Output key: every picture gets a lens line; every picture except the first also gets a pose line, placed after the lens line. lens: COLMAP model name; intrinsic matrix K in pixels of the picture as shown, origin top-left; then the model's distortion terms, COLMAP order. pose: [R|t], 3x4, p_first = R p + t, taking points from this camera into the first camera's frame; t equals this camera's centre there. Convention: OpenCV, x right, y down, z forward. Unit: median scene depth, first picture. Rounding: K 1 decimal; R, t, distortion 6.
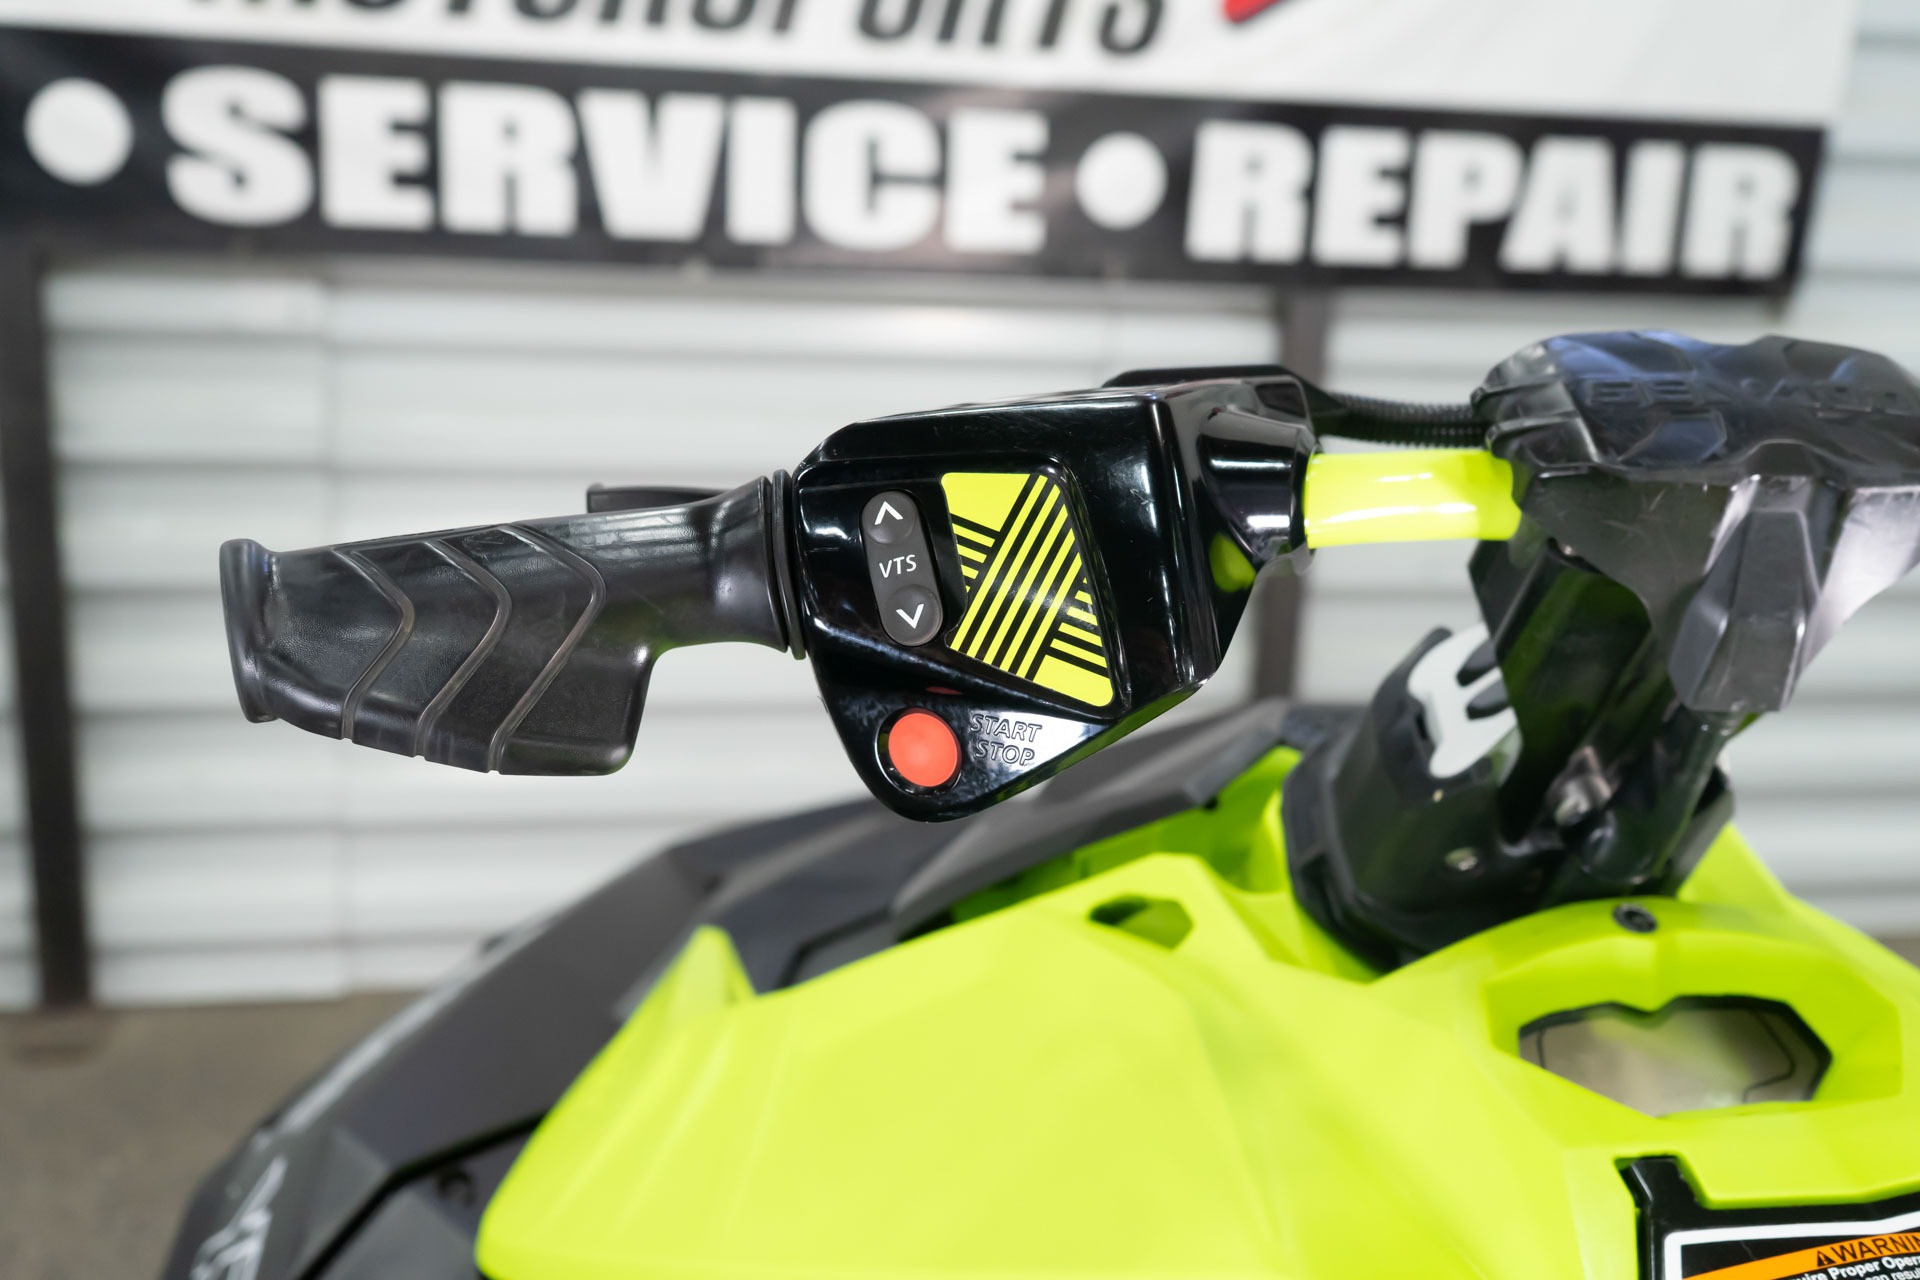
lens RADIAL K [[2117.7, 0, 929.8], [0, 2117.7, 639.2], [0, 0, 1]] dist [0.008325, 0.000000]
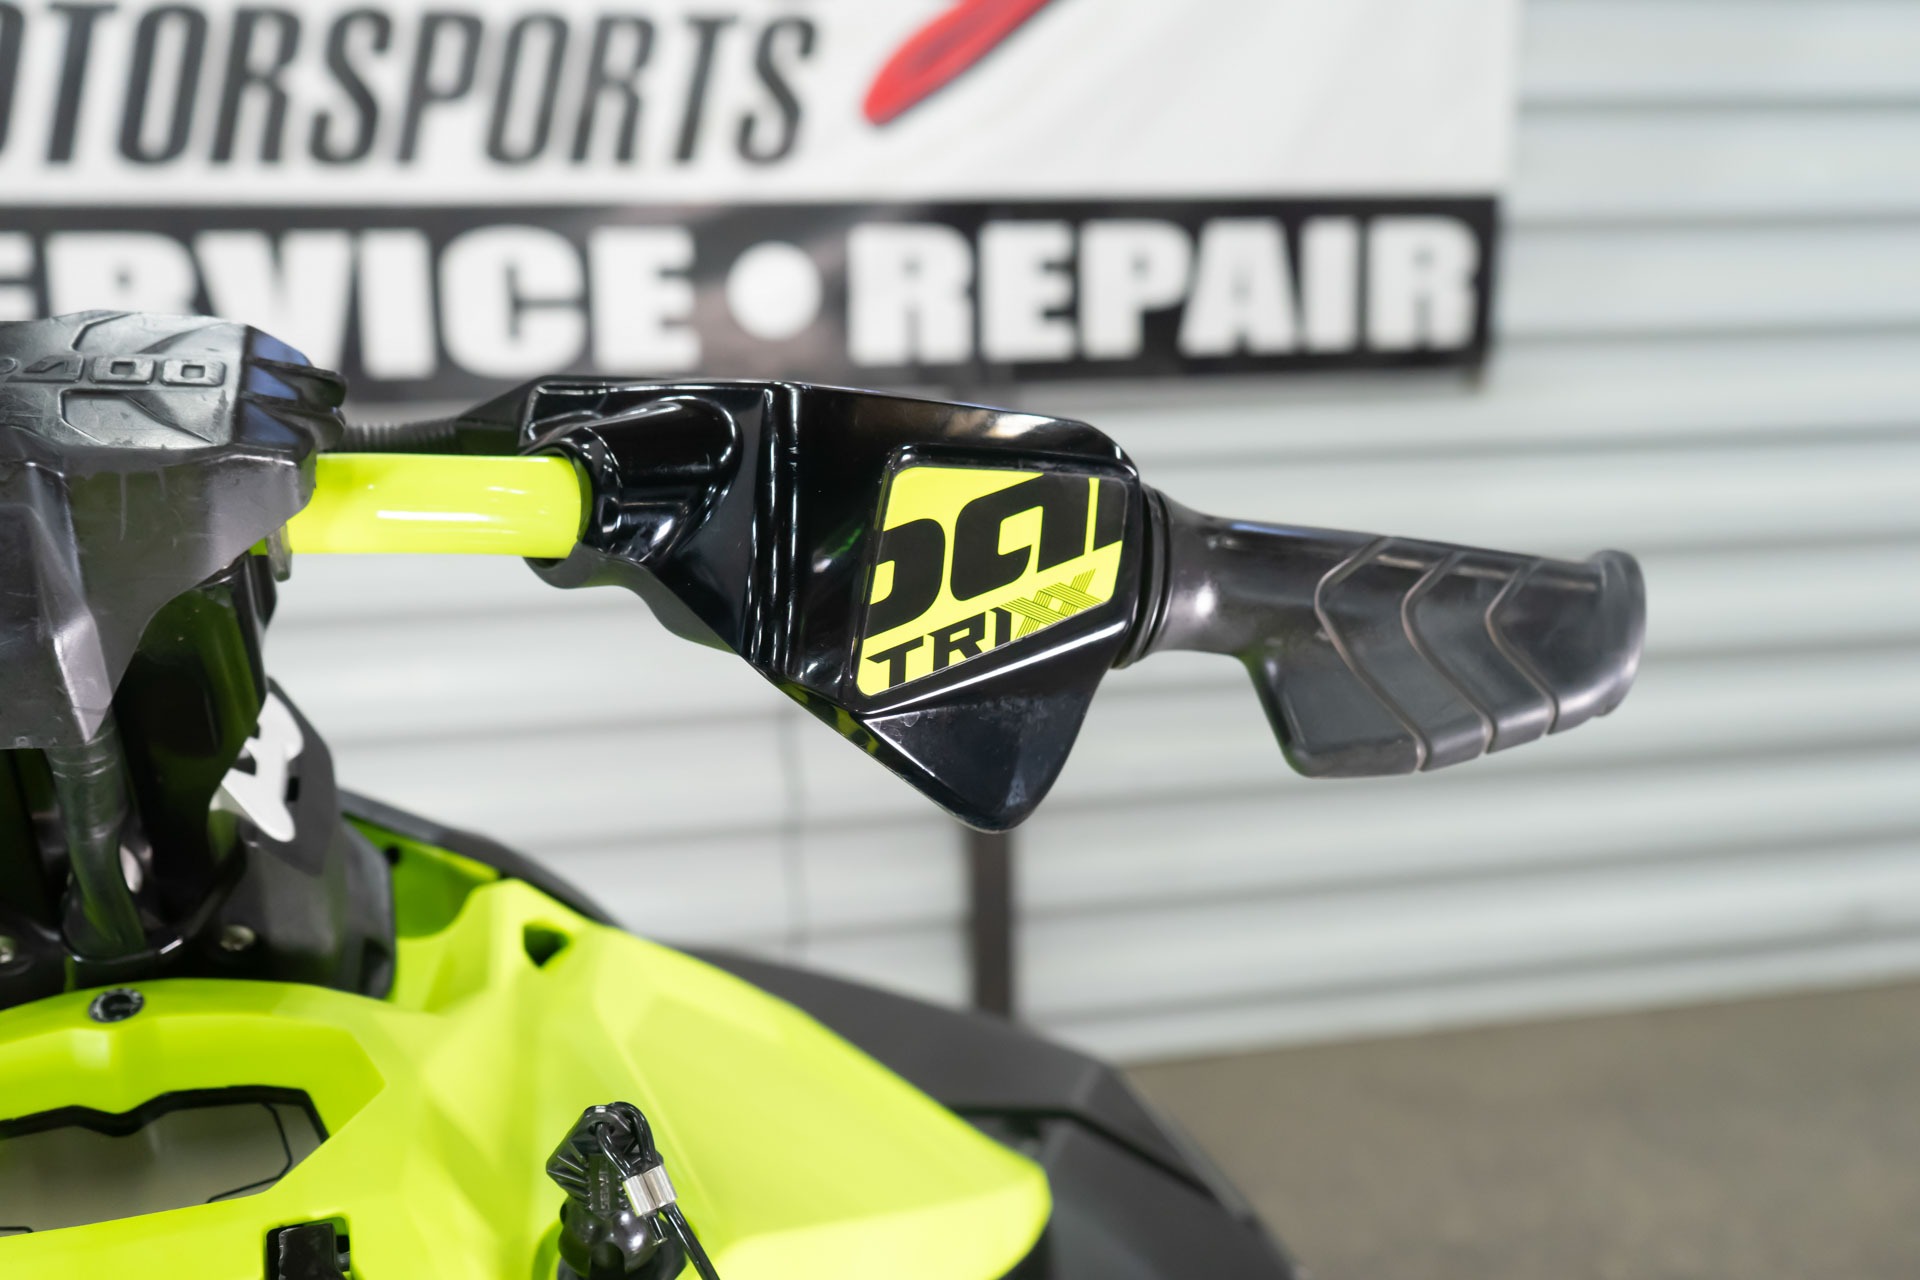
lens RADIAL K [[2117.7, 0, 957.1], [0, 2117.7, 651.0], [0, 0, 1]] dist [0.008325, 0.000000]
pose [[0.997214, -0.069312, 0.027571, 0.139738], [0.070799, 0.995847, -0.057233, 0.012967], [-0.023490, 0.059025, 0.997980, 0.026472]]
